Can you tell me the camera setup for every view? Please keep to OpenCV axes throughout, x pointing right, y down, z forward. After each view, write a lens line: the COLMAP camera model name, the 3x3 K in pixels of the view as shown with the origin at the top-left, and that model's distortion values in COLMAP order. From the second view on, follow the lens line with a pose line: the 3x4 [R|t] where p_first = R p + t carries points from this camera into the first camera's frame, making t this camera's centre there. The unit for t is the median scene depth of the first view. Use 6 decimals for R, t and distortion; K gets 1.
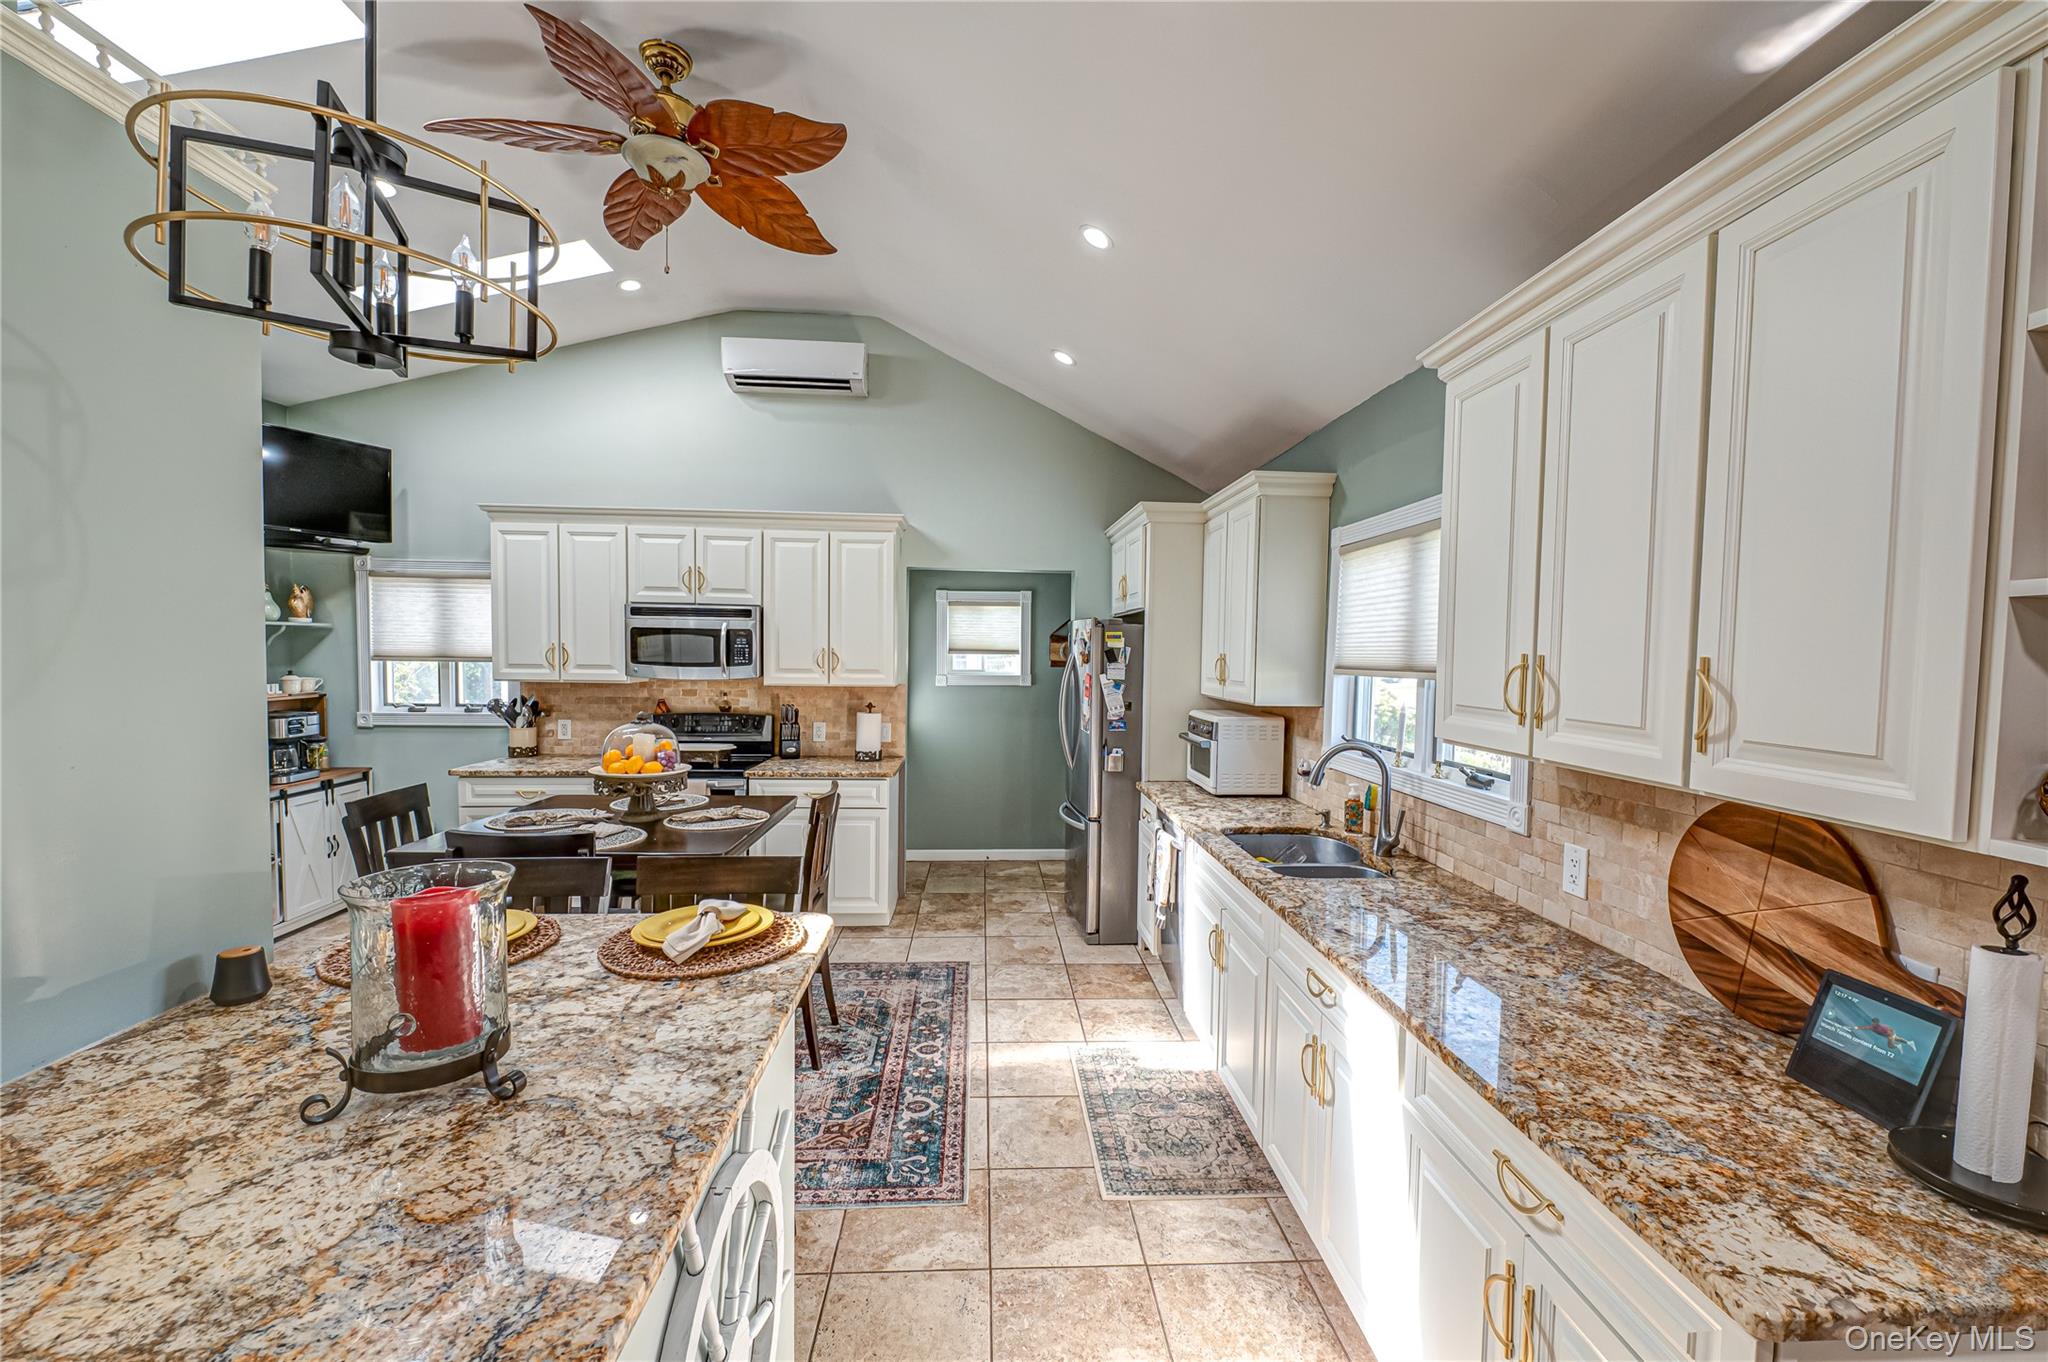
lens RADIAL K [[807.1, 0, 1033.0], [0, 807.1, 690.1], [0, 0, 1]] dist [-0.020001, -0.001084]
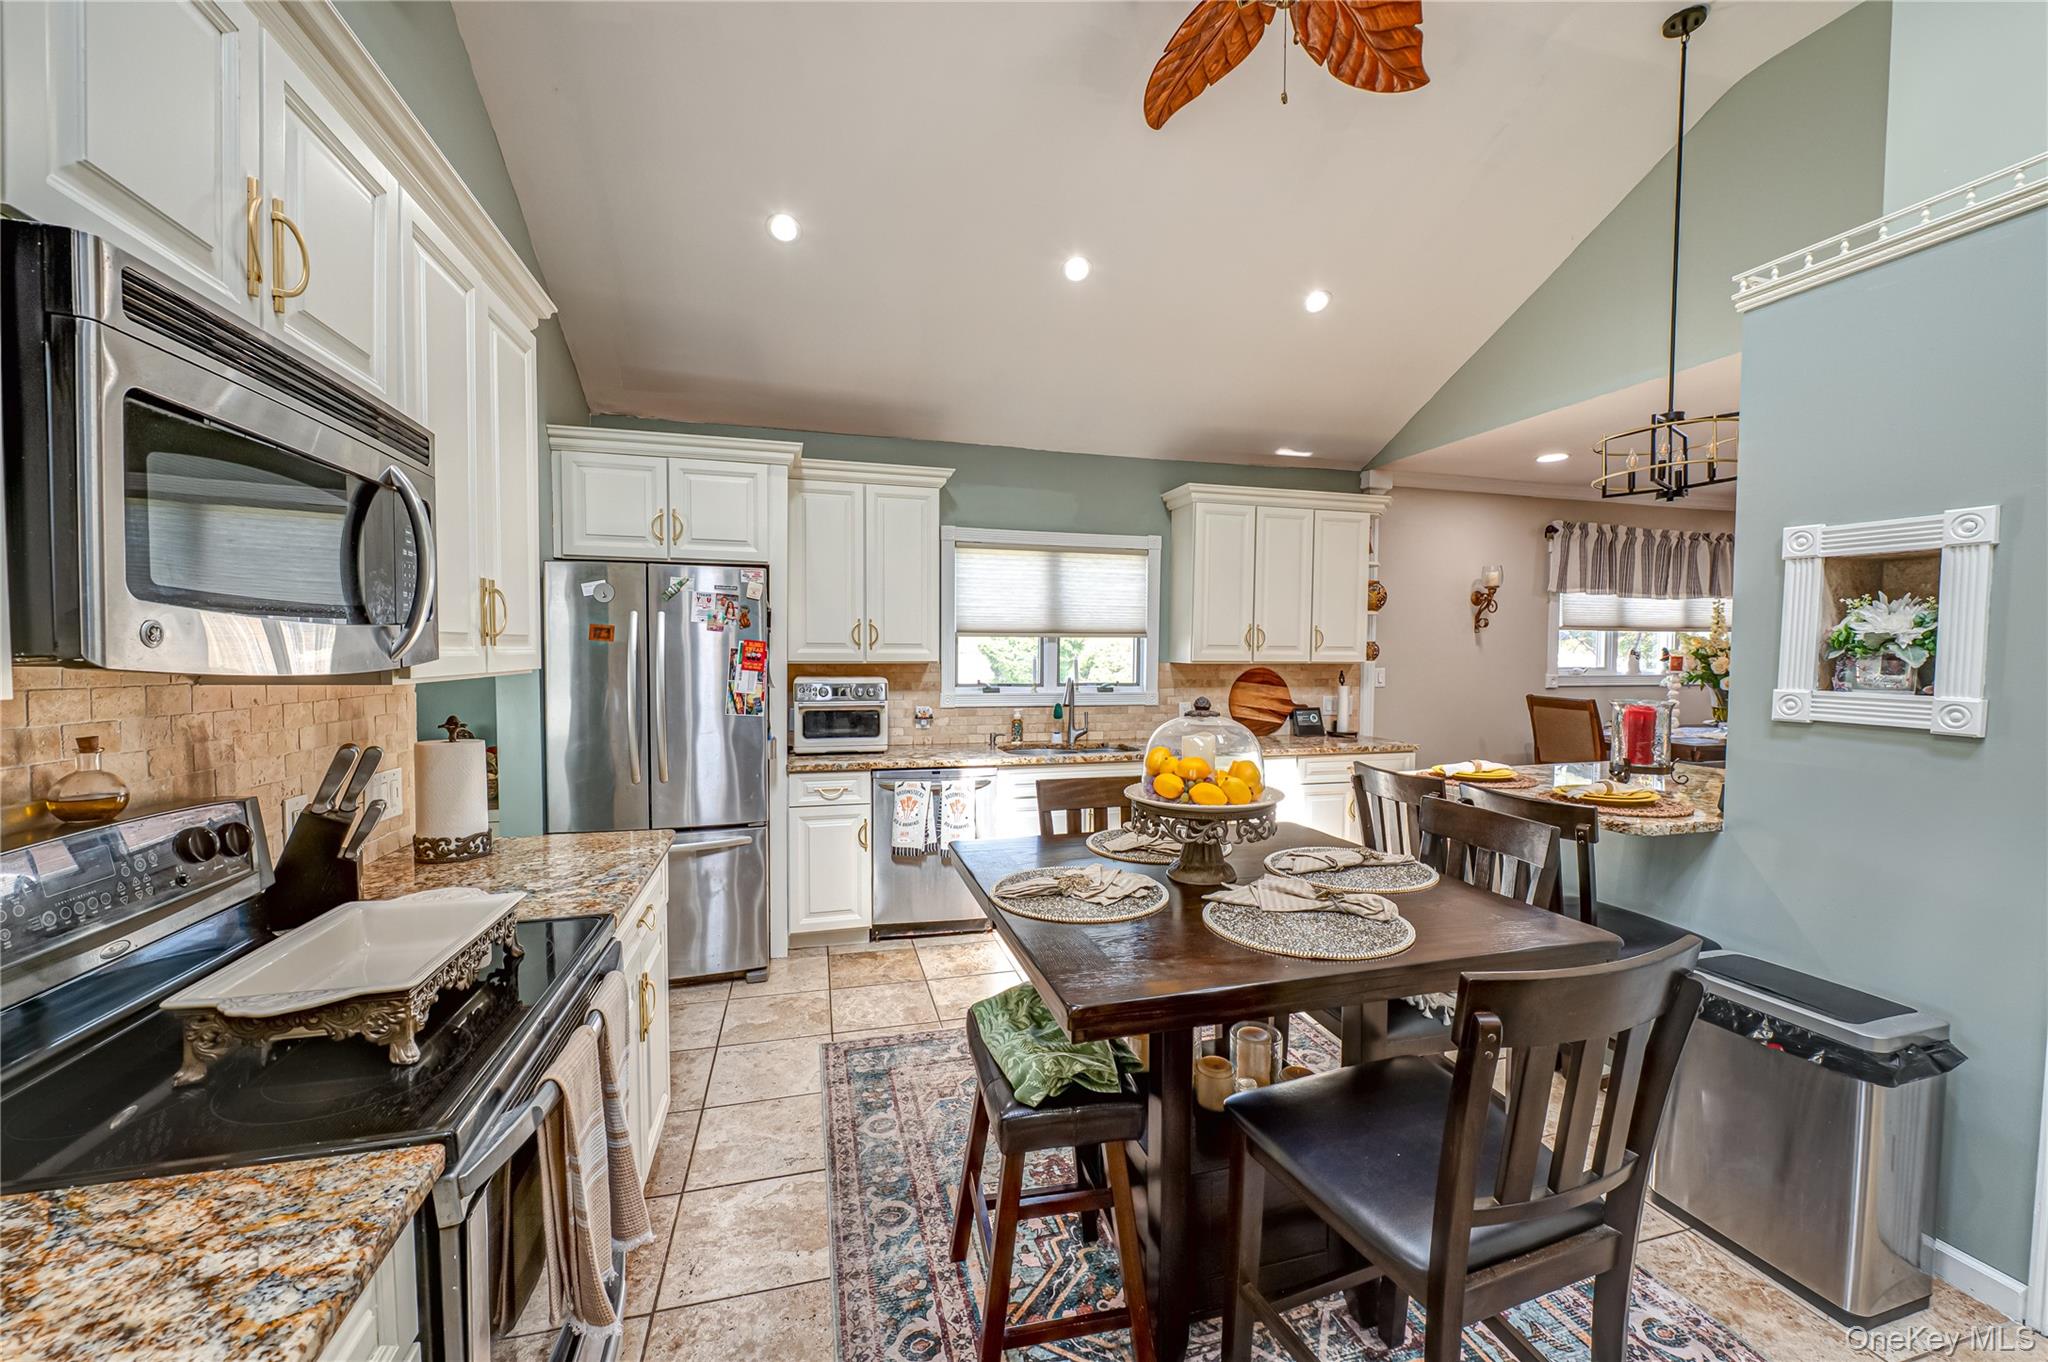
lens RADIAL K [[807.1, 0, 1032.6], [0, 807.1, 680.5], [0, 0, 1]] dist [-0.020001, -0.001084]
pose [[-0.205378, -0.051536, 0.977325, -0.743208], [0.038797, 0.997399, 0.060747, -0.018621], [-0.977913, 0.050394, -0.202844, 0.885905]]
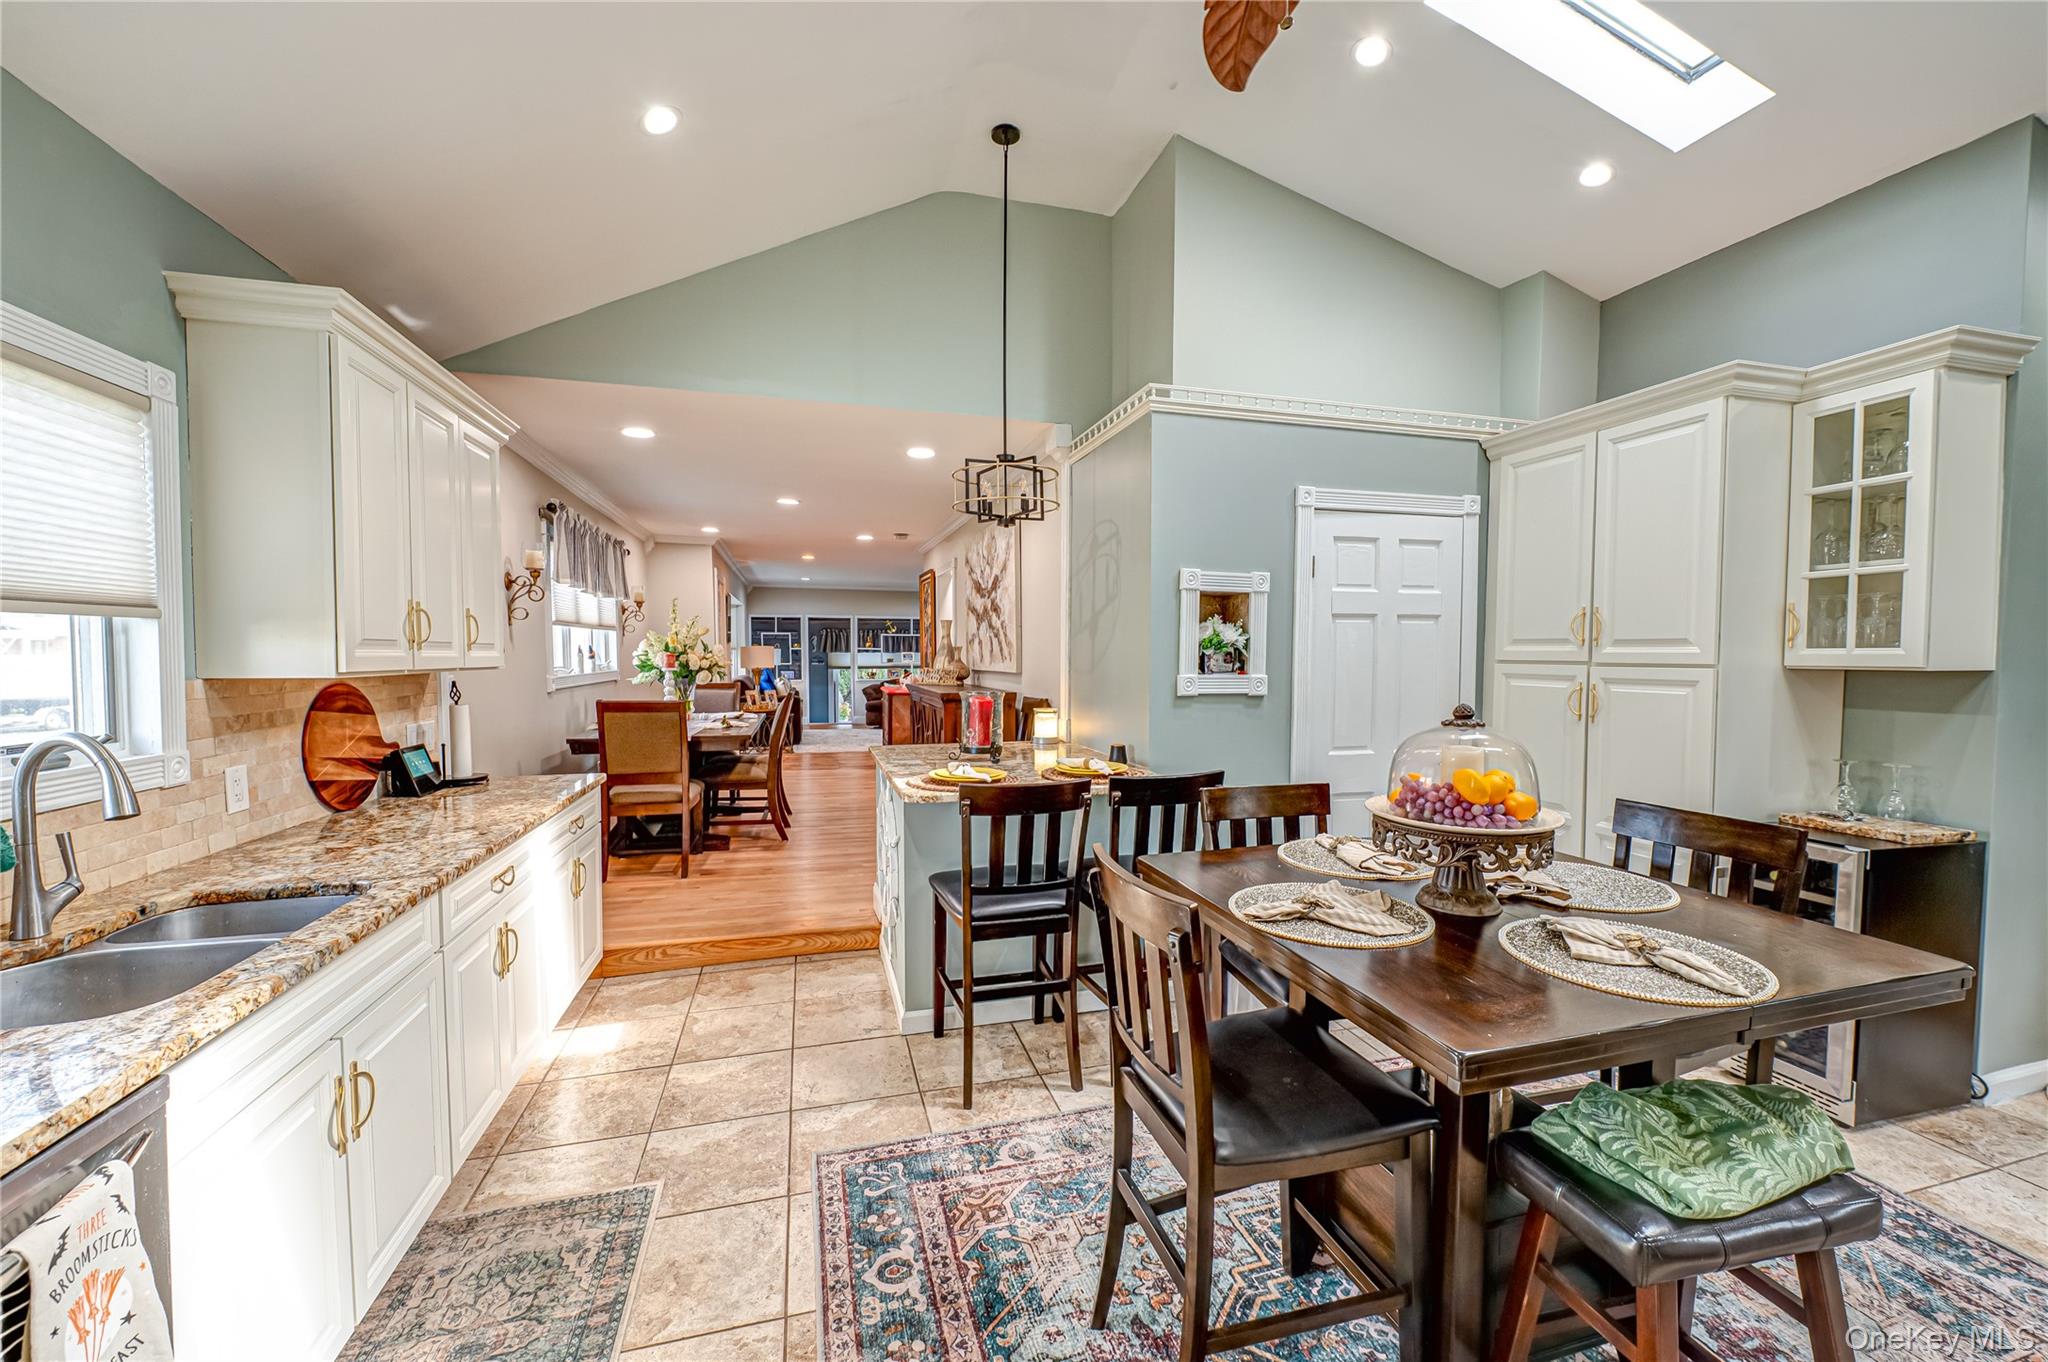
lens RADIAL K [[807.1, 0, 1039.5], [0, 807.1, 680.9], [0, 0, 1]] dist [-0.020001, -0.001084]
pose [[-0.975853, -0.007326, -0.218305, -0.070999], [-0.025032, 0.996604, 0.078450, -0.015798], [0.216989, 0.082020, -0.972722, 1.032060]]
